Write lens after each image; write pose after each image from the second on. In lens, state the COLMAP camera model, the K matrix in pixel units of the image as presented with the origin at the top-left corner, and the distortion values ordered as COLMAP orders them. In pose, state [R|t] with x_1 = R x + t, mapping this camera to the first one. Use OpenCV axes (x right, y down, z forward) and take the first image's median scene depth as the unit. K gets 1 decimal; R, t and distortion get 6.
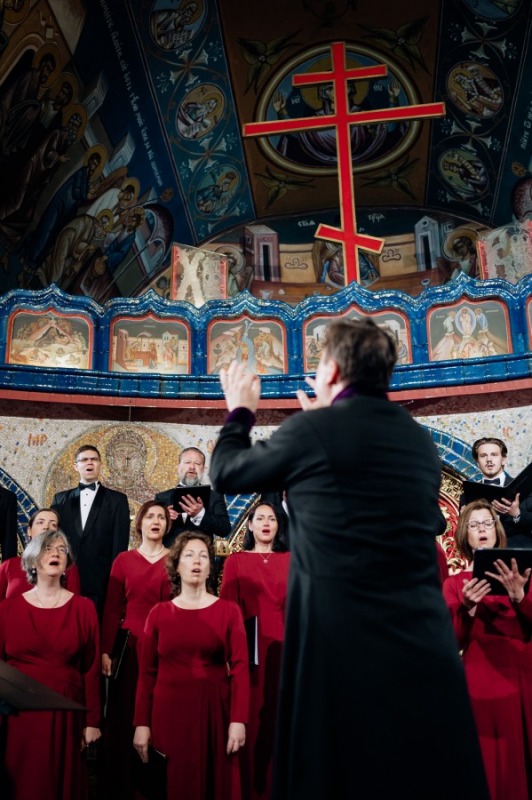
lens RADIAL K [[816.5, 0, 263.7], [0, 816.5, 400.7], [0, 0, 1]] dist [-0.006354, 0.000000]
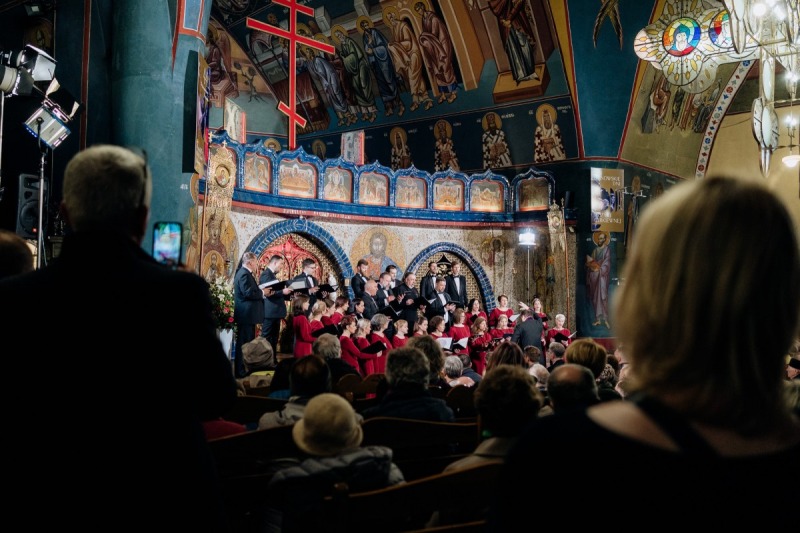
lens RADIAL K [[816.5, 0, 398.6], [0, 816.5, 264.2], [0, 0, 1]] dist [-0.006354, 0.000000]
pose [[0.553543, 0.054849, 0.831013, -1.380497], [-0.319132, 0.935632, 0.150822, -0.251687], [-0.769250, -0.348689, 0.535416, -0.337643]]
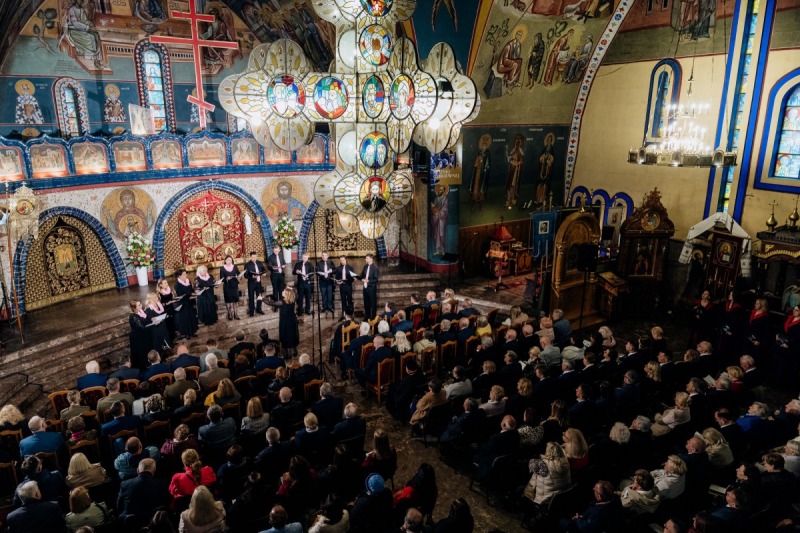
lens RADIAL K [[541.0, 0, 398.6], [0, 541.0, 263.9], [0, 0, 1]] dist [0.004225, -0.016129]
pose [[0.773208, -0.148041, 0.616630, -0.581302], [-0.243812, 0.828233, 0.504565, -0.846687], [-0.585410, -0.540476, 0.604302, -0.735590]]
